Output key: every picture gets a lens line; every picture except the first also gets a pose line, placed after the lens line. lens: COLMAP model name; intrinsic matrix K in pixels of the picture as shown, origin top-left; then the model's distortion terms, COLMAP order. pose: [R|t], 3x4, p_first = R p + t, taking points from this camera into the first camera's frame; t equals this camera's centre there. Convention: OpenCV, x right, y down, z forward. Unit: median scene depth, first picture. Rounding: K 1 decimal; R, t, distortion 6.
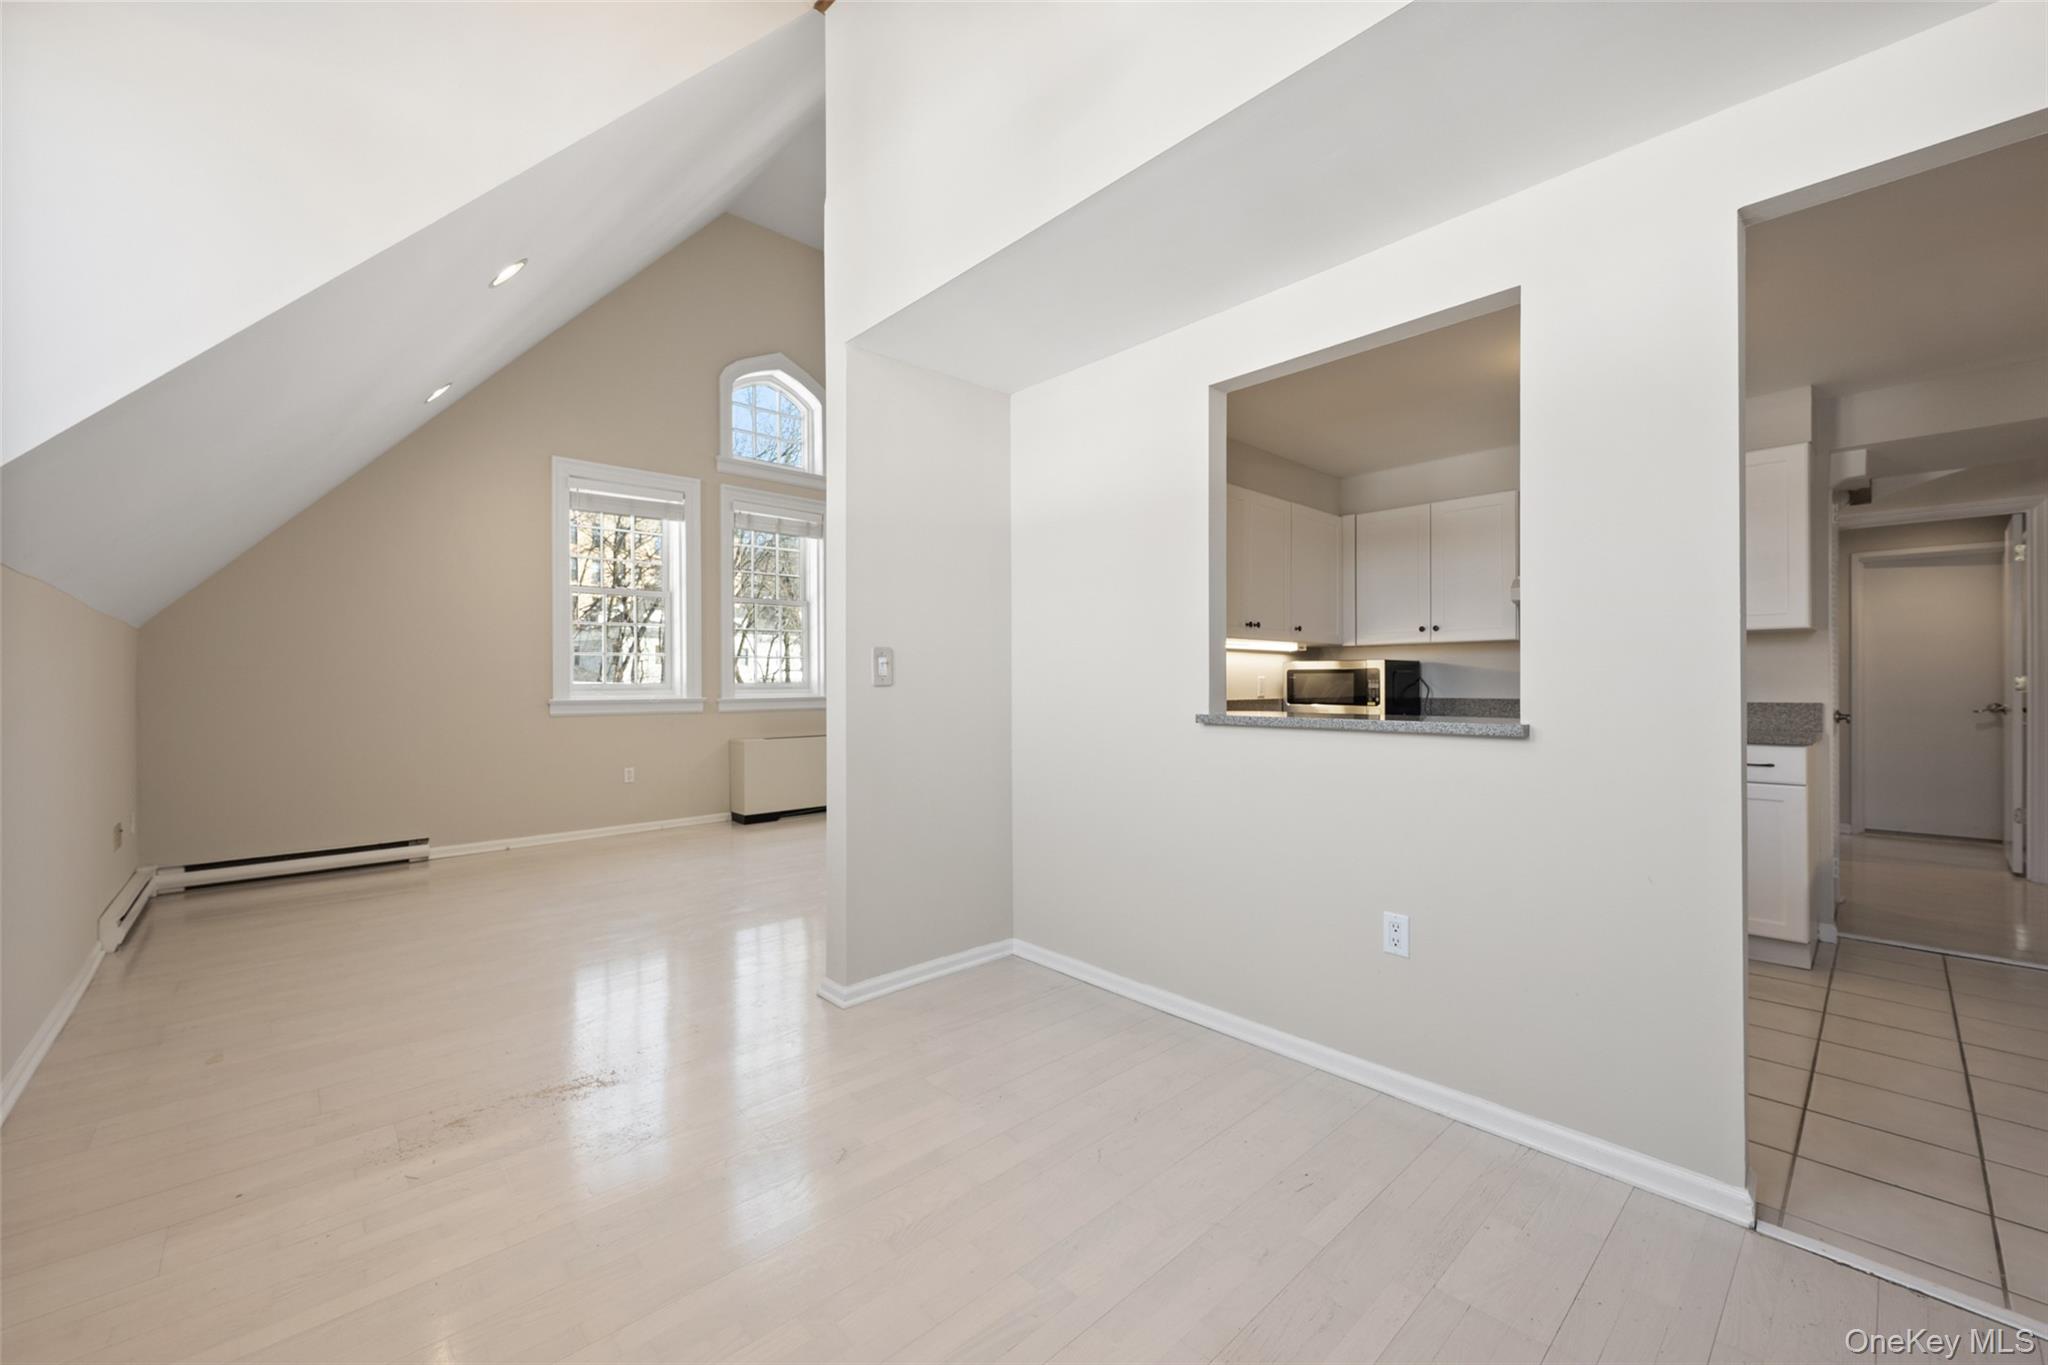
lens RADIAL K [[811.5, 0, 1021.8], [0, 811.5, 679.5], [0, 0, 1]] dist [-0.002474, 0.000073]
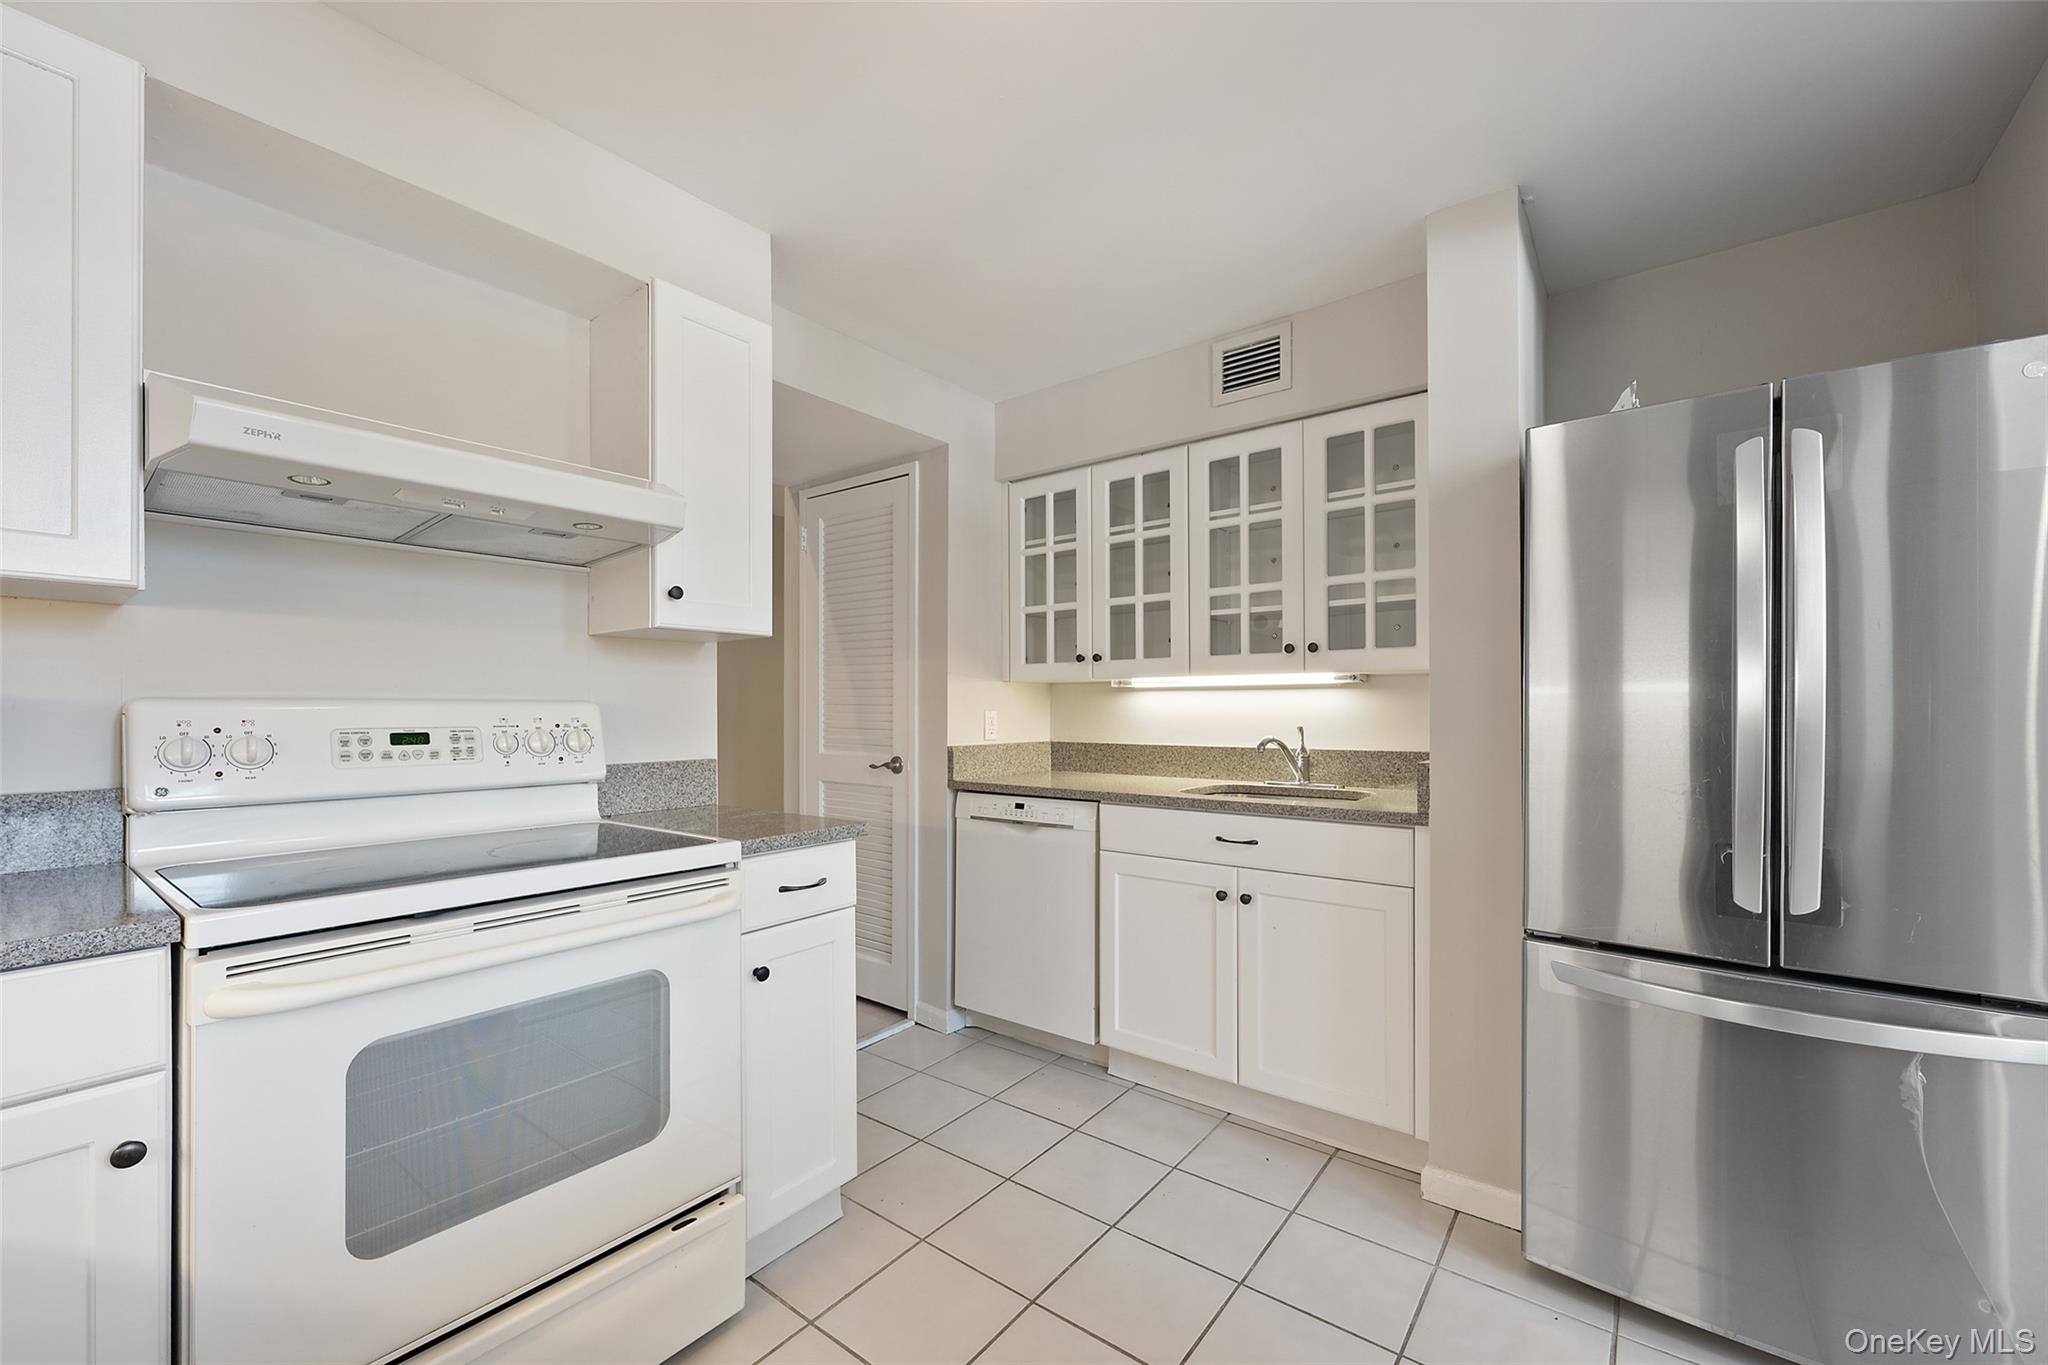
lens RADIAL K [[811.5, 0, 1004.0], [0, 811.5, 710.6], [0, 0, 1]] dist [-0.002474, 0.000073]
pose [[-0.152783, 0.003113, 0.988255, 0.246917], [0.000785, 0.999995, -0.003029, -0.004328], [-0.988259, 0.000313, -0.152785, 0.638257]]
